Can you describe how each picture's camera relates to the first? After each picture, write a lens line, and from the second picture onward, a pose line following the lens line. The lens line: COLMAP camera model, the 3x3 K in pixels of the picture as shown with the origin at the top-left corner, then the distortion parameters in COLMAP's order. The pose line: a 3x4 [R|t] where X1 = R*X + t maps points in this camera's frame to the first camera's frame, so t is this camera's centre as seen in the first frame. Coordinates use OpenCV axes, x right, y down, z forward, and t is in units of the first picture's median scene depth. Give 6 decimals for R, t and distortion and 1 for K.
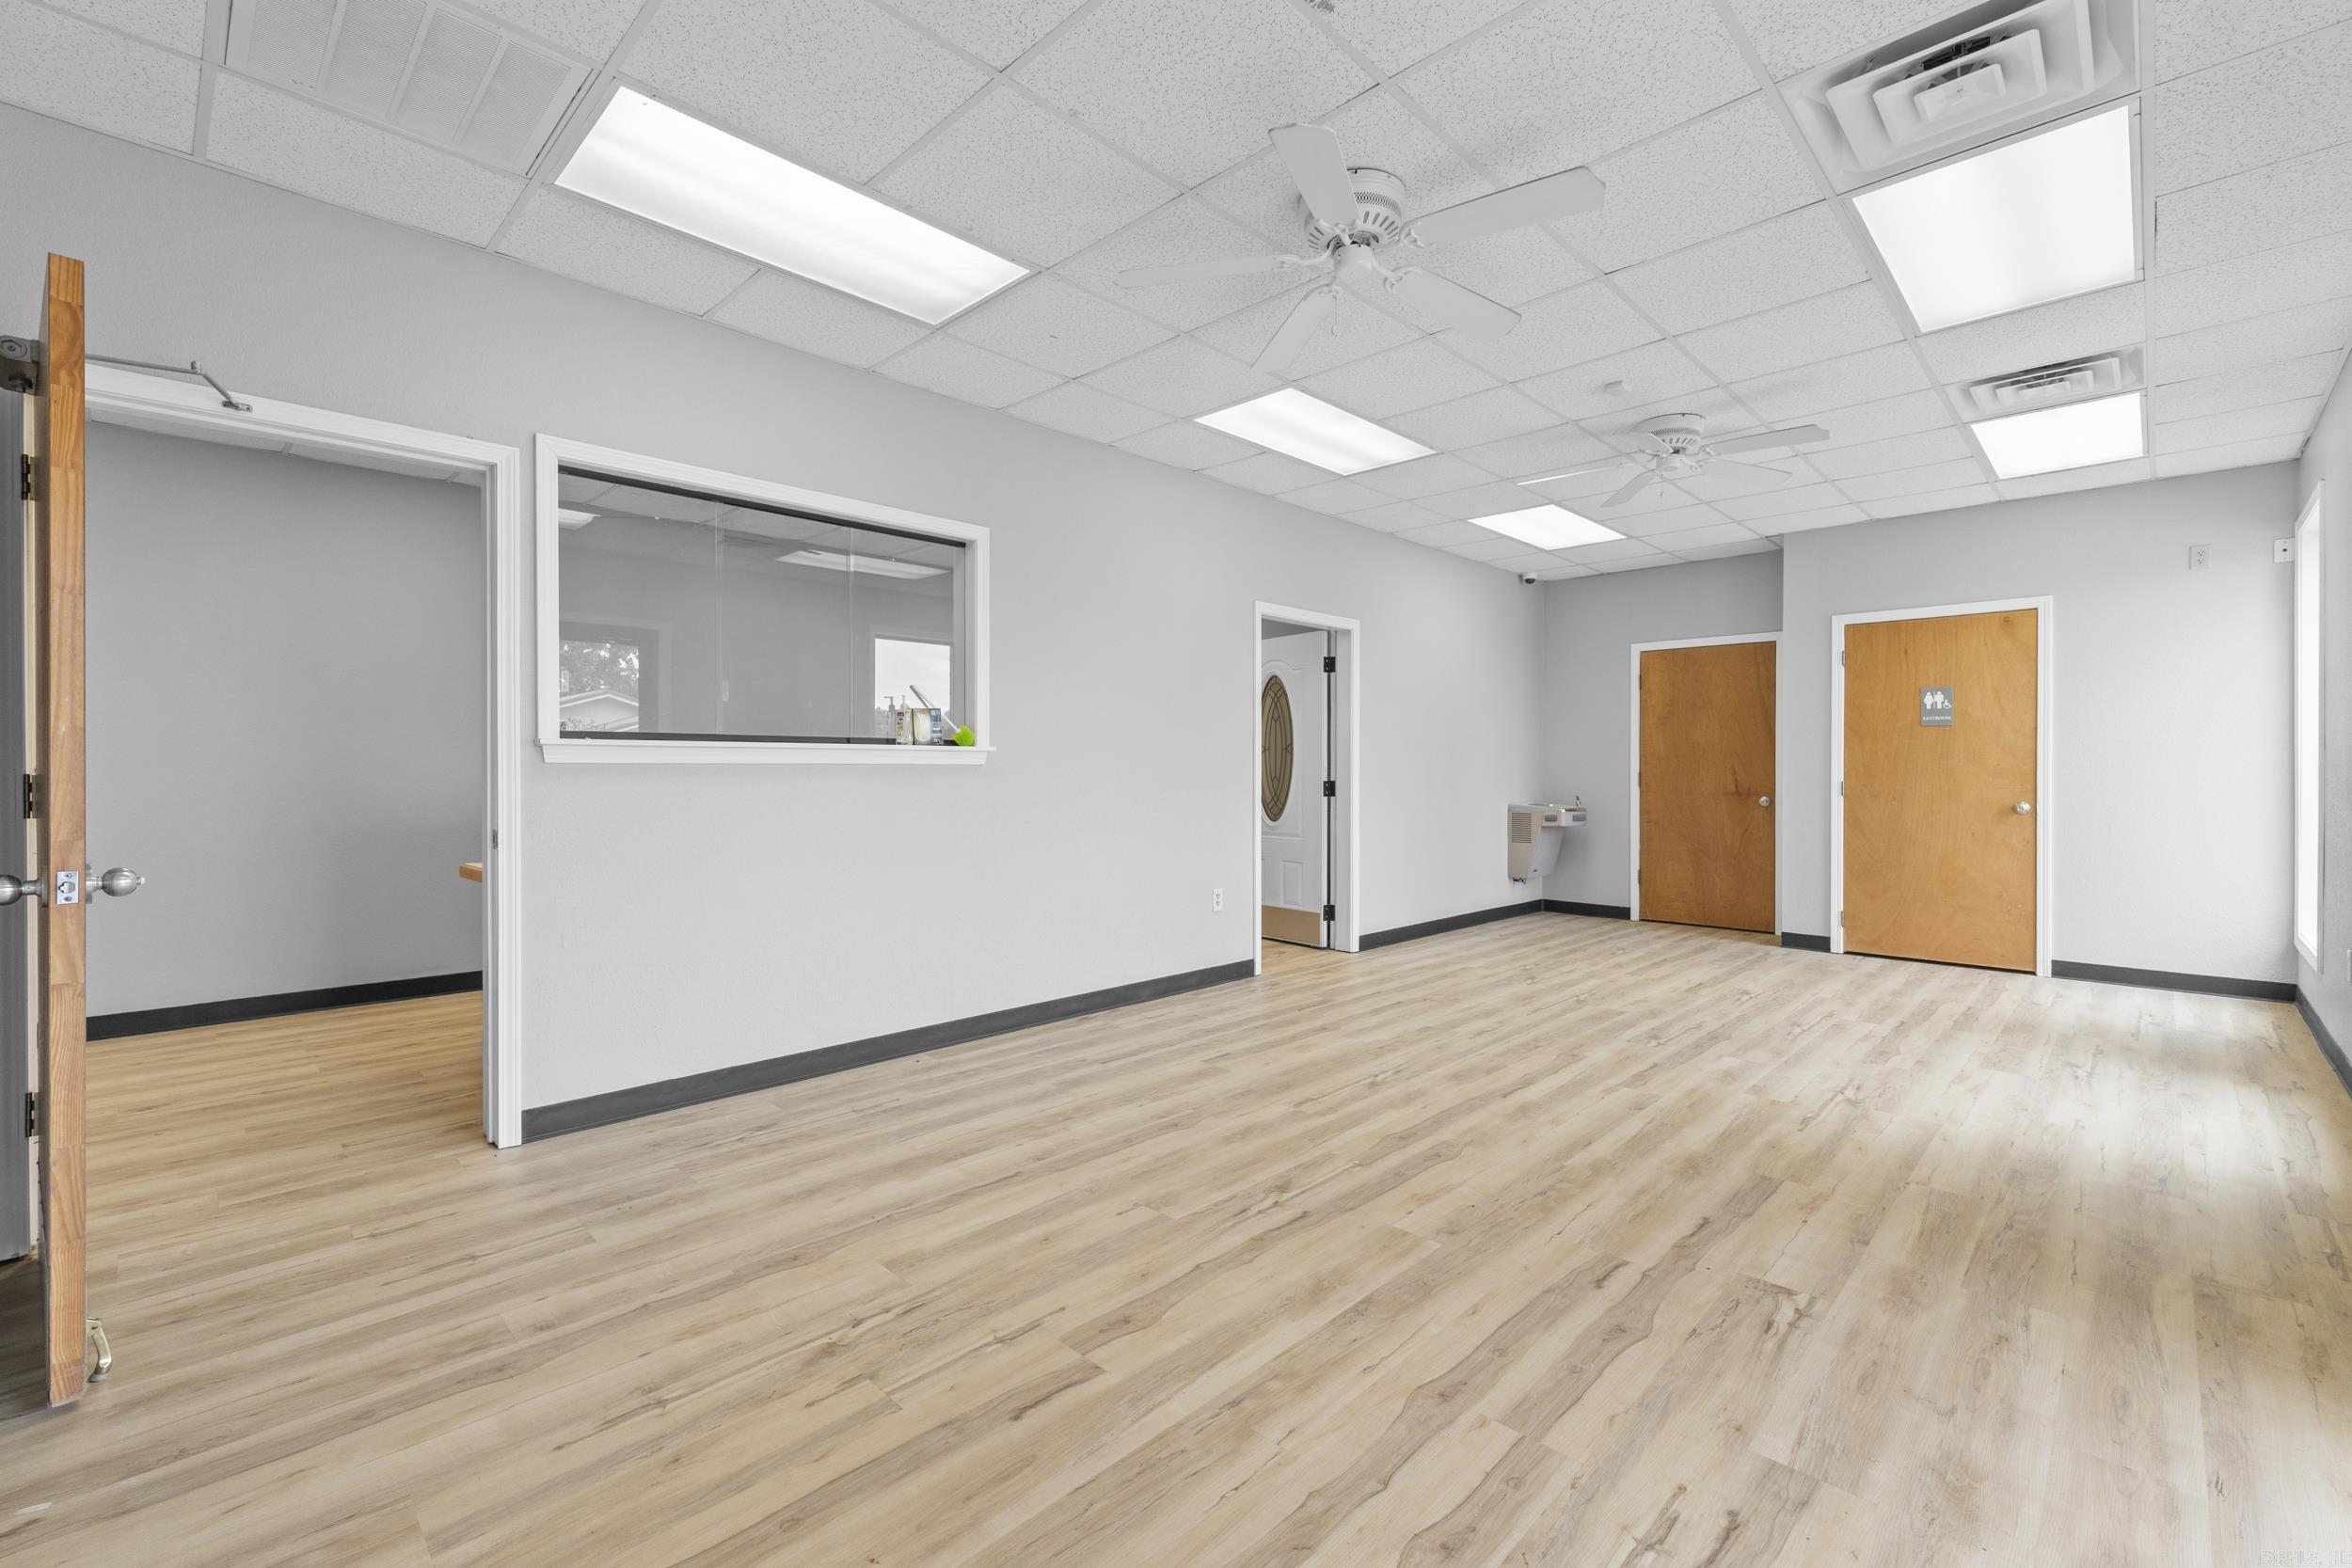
lens RADIAL K [[997.4, 0, 1189.8], [0, 997.4, 771.6], [0, 0, 1]] dist [0.006758, -0.002168]
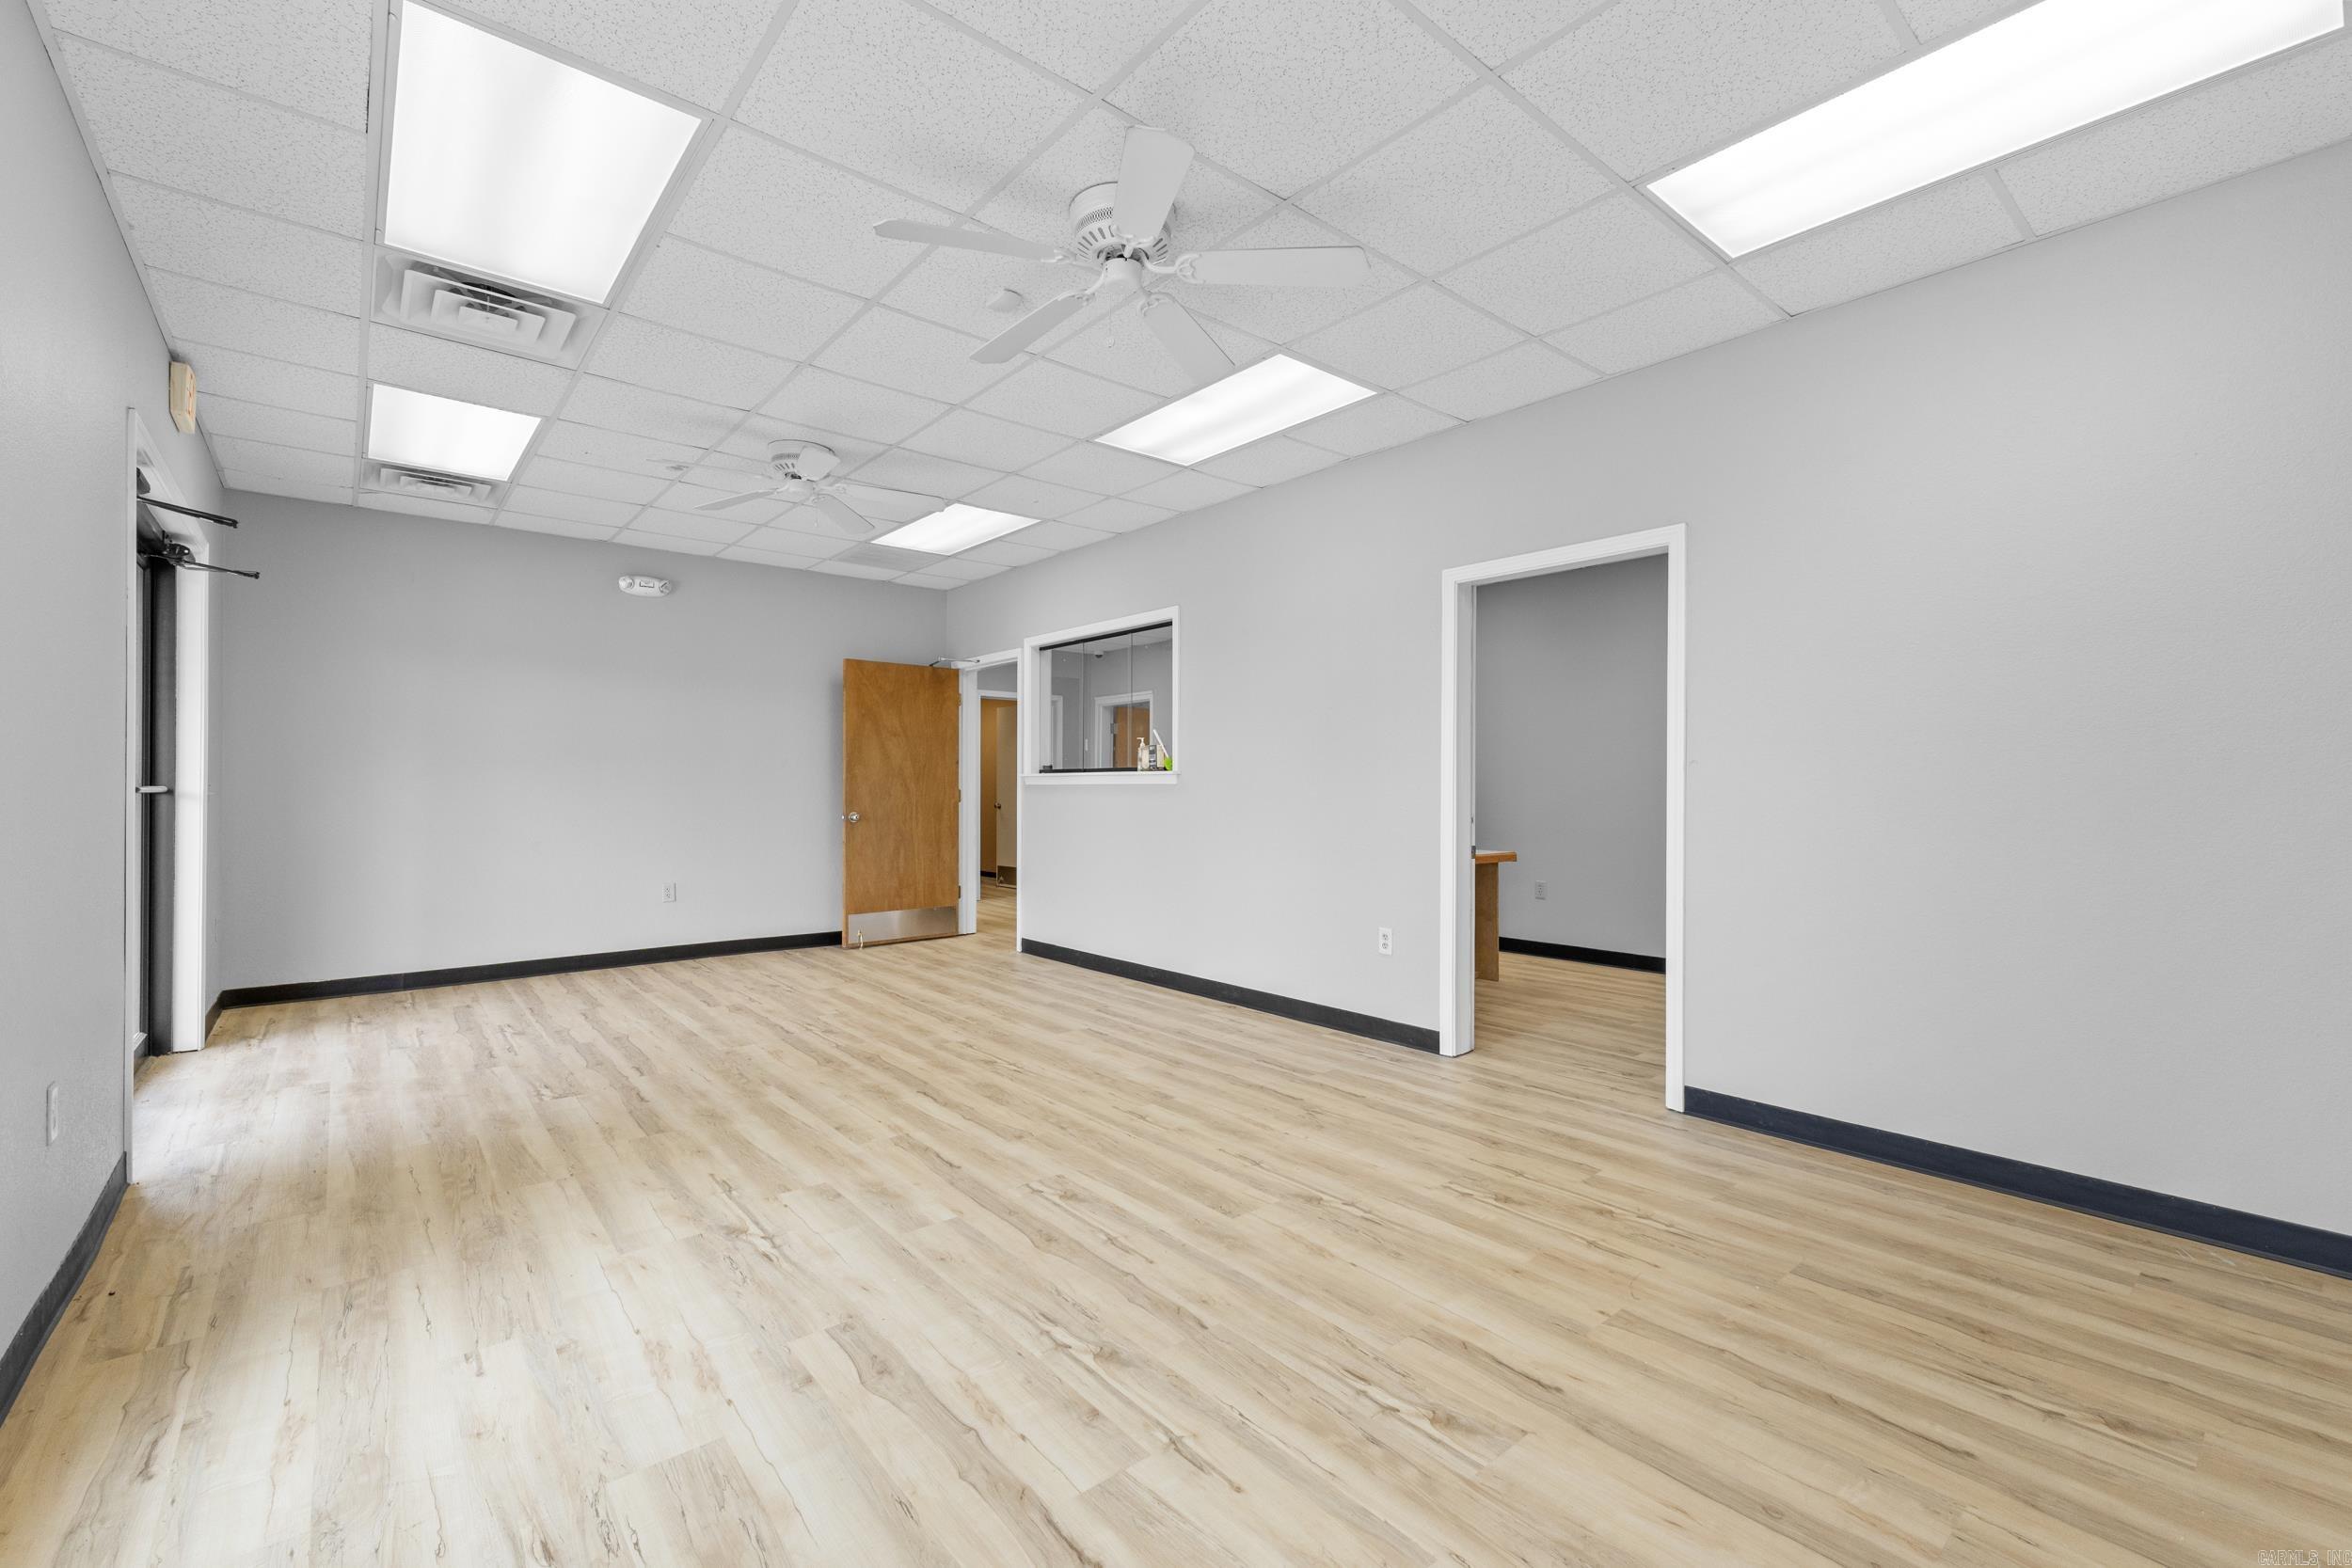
lens RADIAL K [[997.4, 0, 1184.2], [0, 997.4, 788.5], [0, 0, 1]] dist [0.006758, -0.002168]
pose [[-0.104467, -0.000328, -0.994528, 1.474362], [-0.003349, 0.999994, 0.000022, -0.002509], [0.994523, 0.003333, -0.104468, 1.517309]]
